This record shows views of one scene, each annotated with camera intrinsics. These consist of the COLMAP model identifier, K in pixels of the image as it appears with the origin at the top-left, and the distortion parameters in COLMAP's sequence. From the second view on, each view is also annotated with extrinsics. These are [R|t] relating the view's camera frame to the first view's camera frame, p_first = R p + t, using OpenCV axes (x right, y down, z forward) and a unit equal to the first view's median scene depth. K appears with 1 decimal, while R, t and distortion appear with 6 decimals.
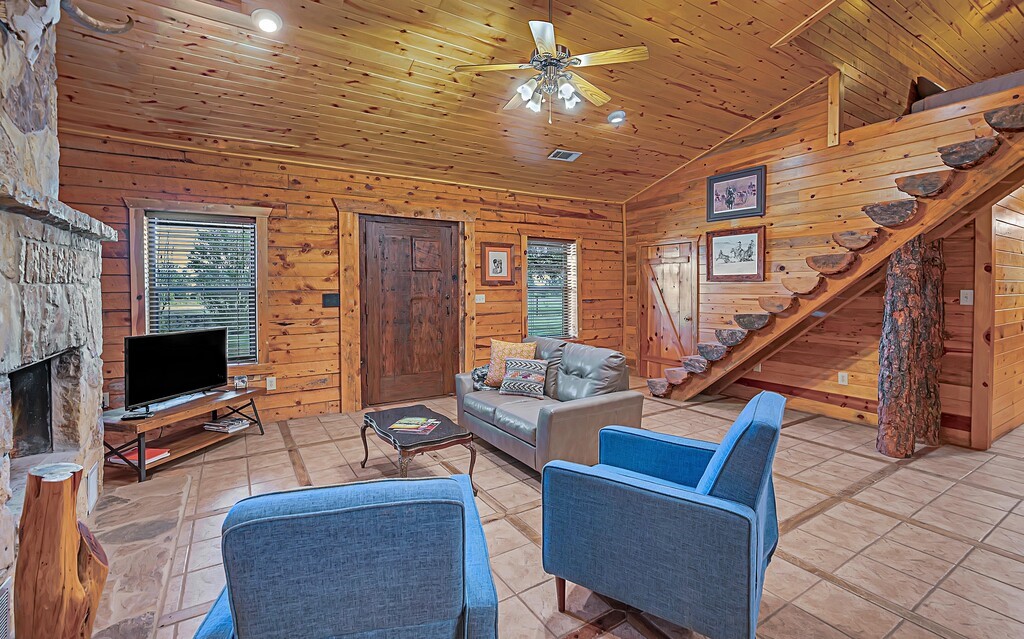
lens RADIAL K [[449.4, 0, 509.5], [0, 449.4, 294.0], [0, 0, 1]] dist [0.000876, -0.000761]
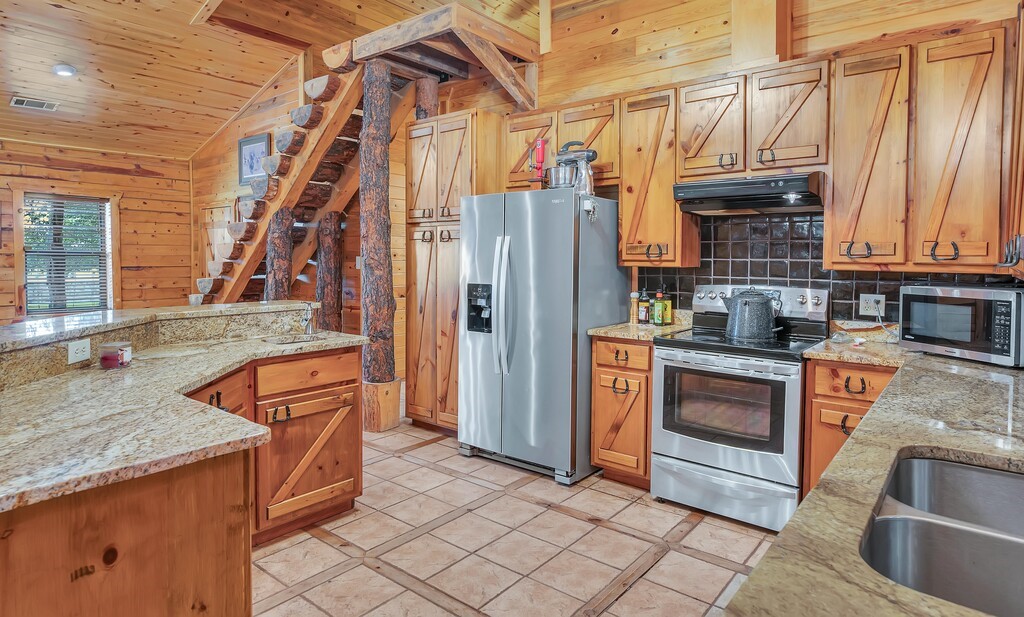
lens RADIAL K [[565.3, 0, 544.1], [0, 565.3, 273.1], [0, 0, 1]] dist [-0.016893, -0.000320]
pose [[0.935045, 0.000124, 0.354528, 0.676350], [-0.004178, 0.999934, 0.010669, 0.012353], [-0.354504, -0.011457, 0.934984, -0.396153]]
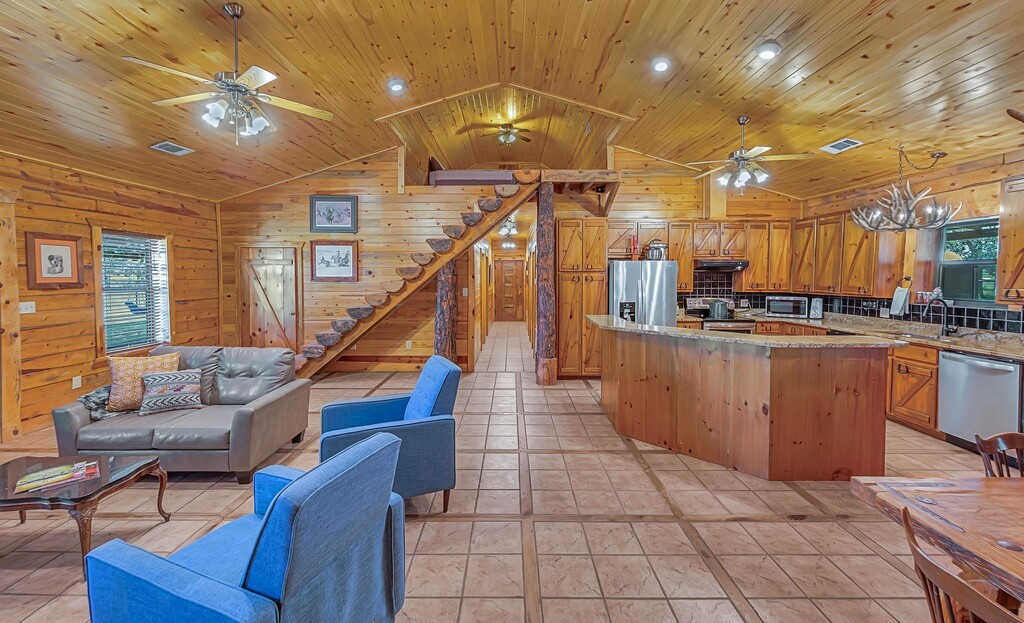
lens RADIAL K [[411.3, 0, 508.5], [0, 411.3, 287.0], [0, 0, 1]] dist [-0.003256, -0.000564]
pose [[0.529612, -0.021311, 0.847972, -0.234454], [0.011131, 0.999773, 0.018174, -0.029721], [-0.848167, -0.000187, 0.529729, -0.038920]]
